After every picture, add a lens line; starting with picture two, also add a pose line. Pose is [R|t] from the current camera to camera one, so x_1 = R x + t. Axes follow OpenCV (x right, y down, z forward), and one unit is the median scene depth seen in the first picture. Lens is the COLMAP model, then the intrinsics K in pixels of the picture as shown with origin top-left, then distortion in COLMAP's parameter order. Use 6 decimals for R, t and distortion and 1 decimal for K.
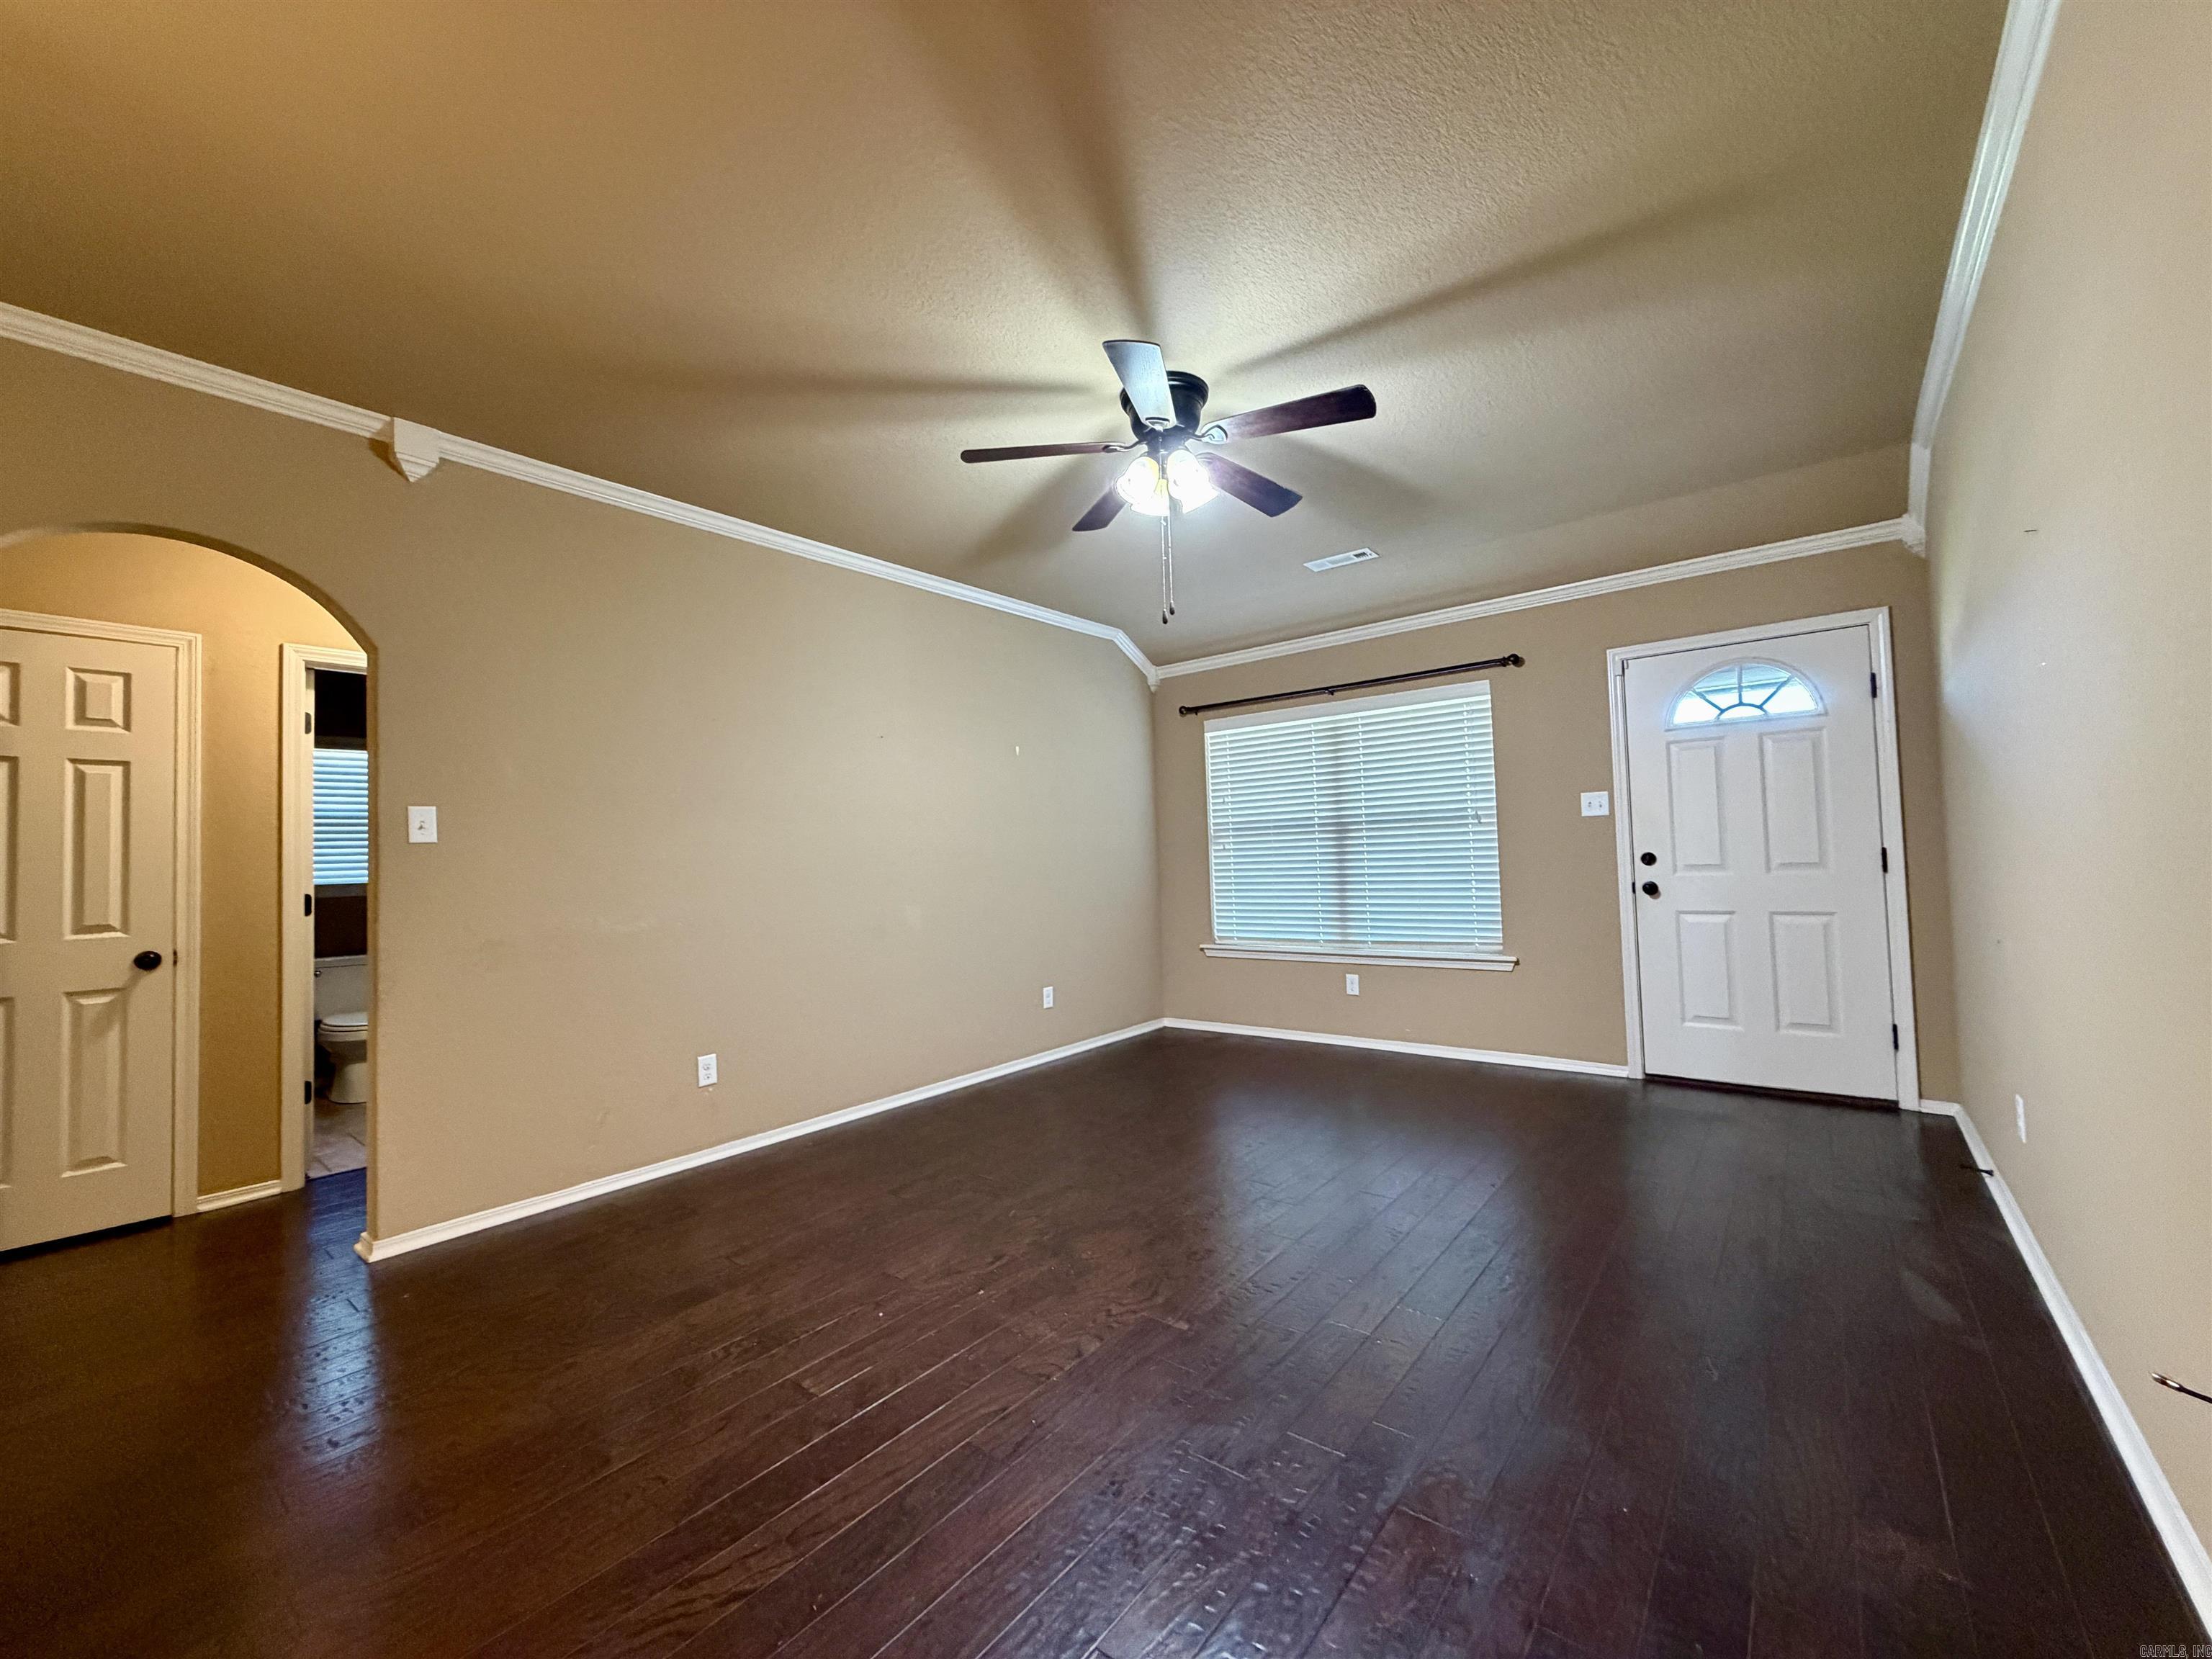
lens RADIAL K [[882.8, 0, 1100.0], [0, 882.8, 827.6], [0, 0, 1]] dist [0.000342, 0.000143]
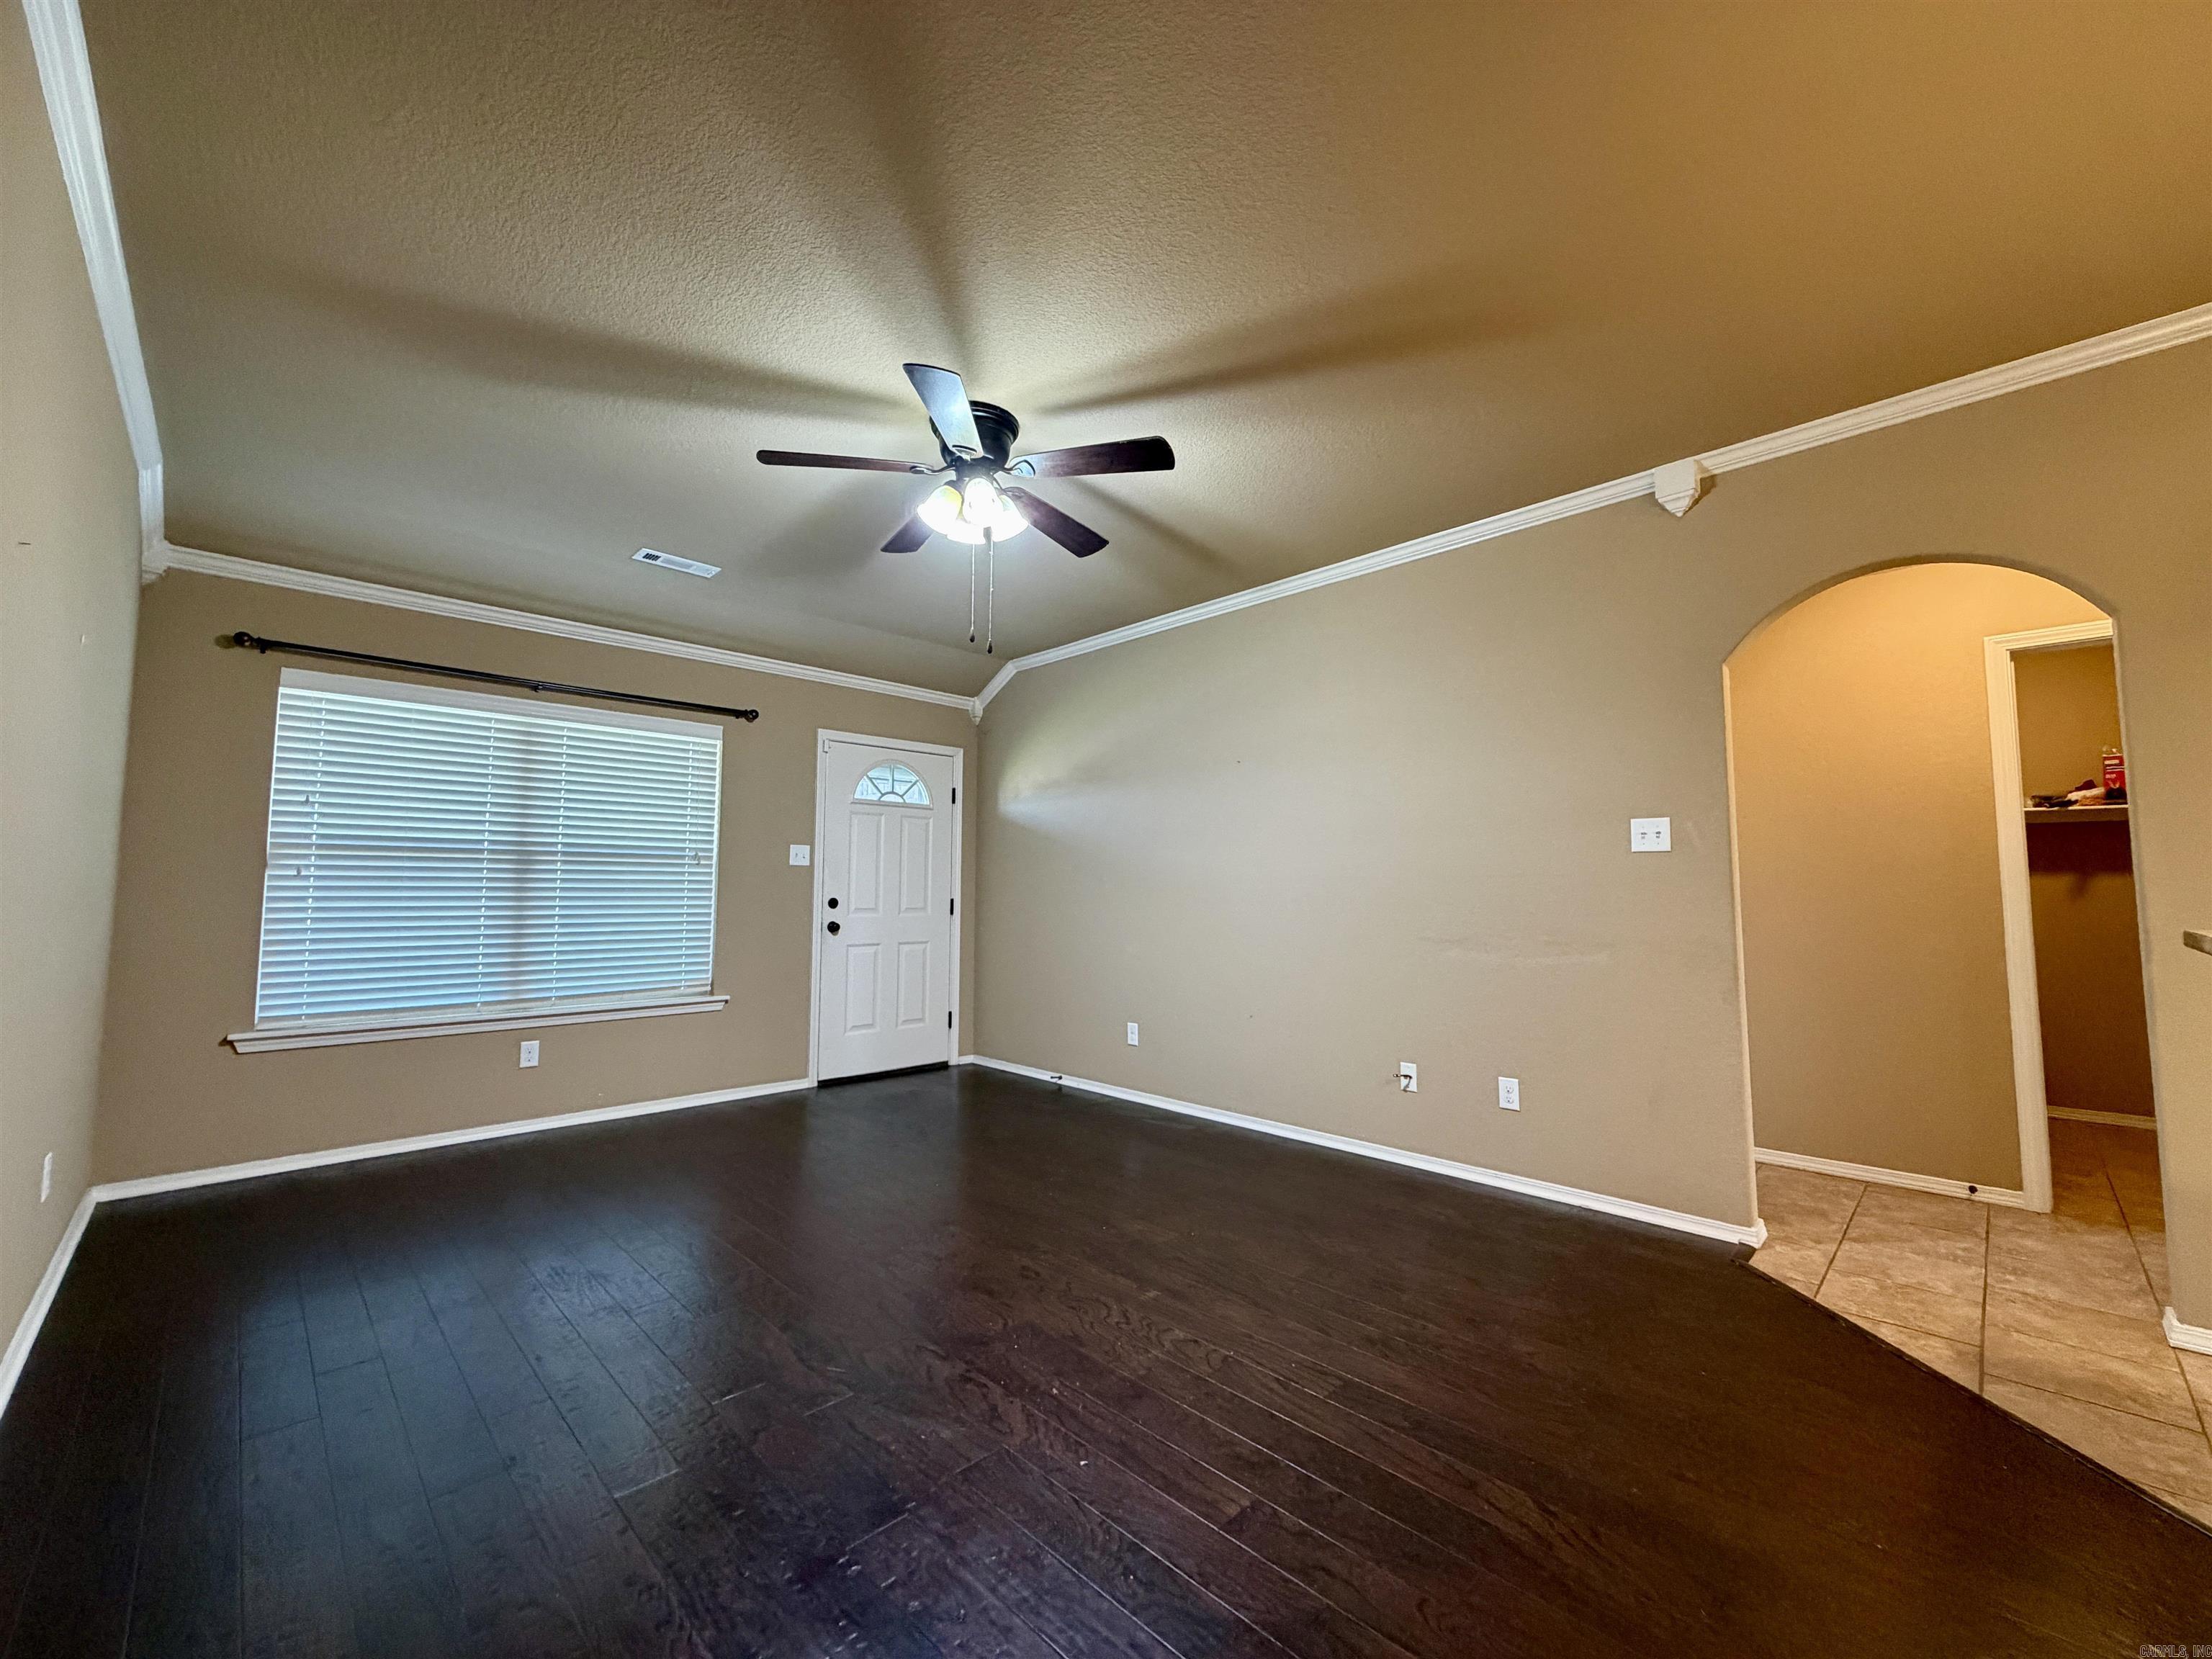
lens RADIAL K [[882.8, 0, 1100.0], [0, 882.8, 827.6], [0, 0, 1]] dist [0.000342, 0.000143]
pose [[0.119340, 0.105126, 0.987272, -0.567230], [-0.044259, 0.993953, -0.100488, 0.038005], [-0.991866, -0.031704, 0.123271, 0.479924]]
